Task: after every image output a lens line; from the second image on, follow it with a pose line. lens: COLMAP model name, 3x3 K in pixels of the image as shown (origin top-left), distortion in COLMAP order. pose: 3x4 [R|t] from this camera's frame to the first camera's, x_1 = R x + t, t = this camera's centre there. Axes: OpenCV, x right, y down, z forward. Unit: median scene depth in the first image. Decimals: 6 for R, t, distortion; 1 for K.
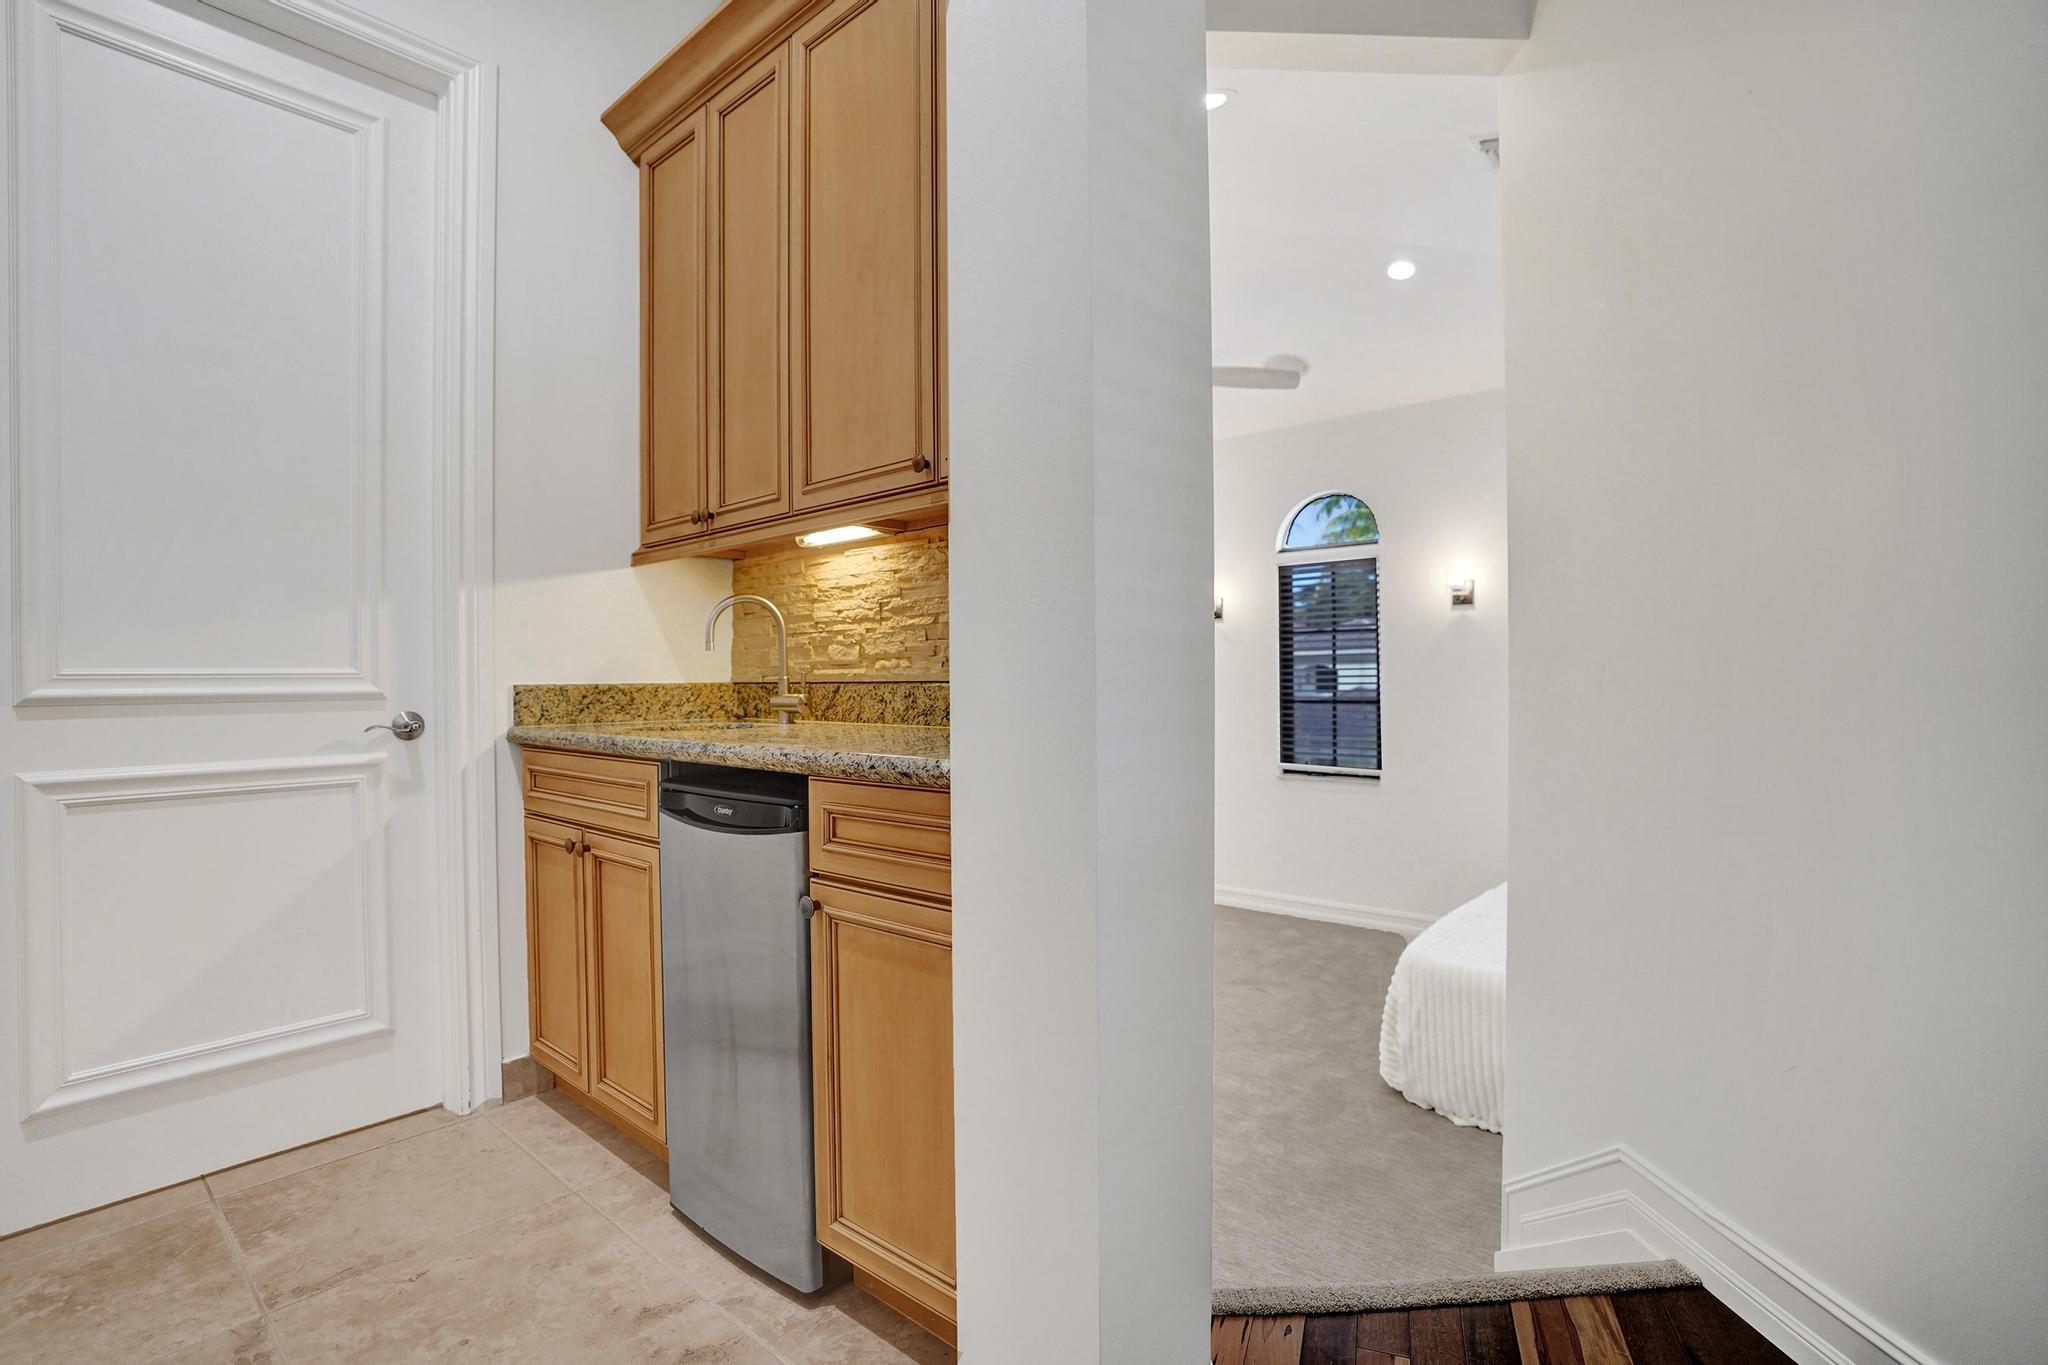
lens RADIAL K [[939.2, 0, 1021.5], [0, 939.2, 675.9], [0, 0, 1]] dist [-0.036333, 0.006696]
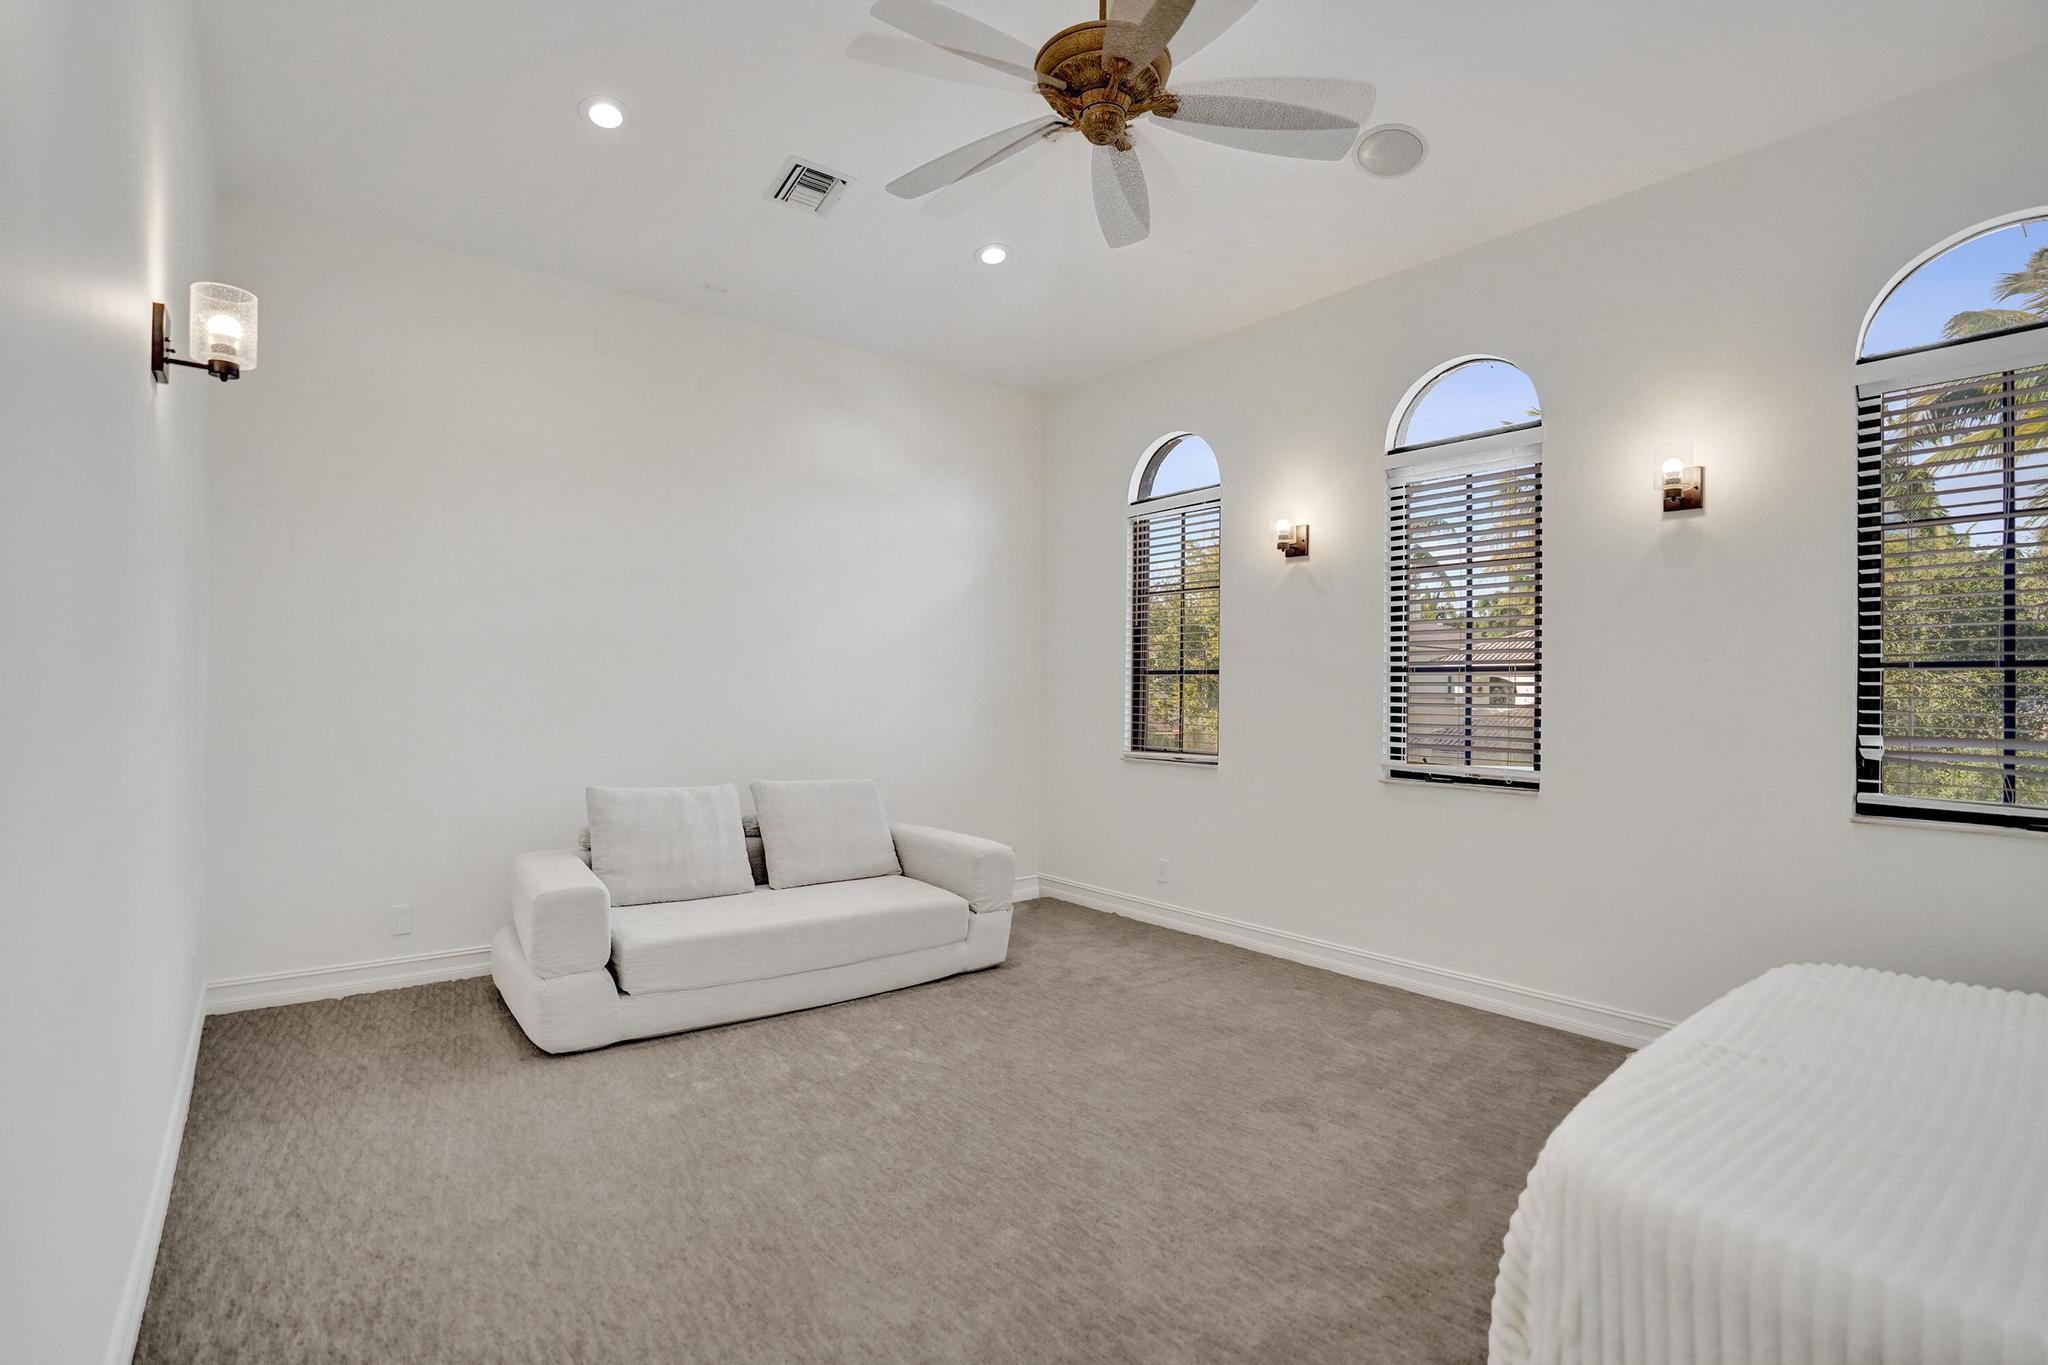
lens RADIAL K [[939.2, 0, 1030.4], [0, 939.2, 685.6], [0, 0, 1]] dist [-0.036333, 0.006696]
pose [[0.987276, 0.018550, -0.157930, 0.158831], [-0.019861, 0.999780, -0.006729, 0.059854], [0.157771, 0.009780, 0.987427, 0.359231]]
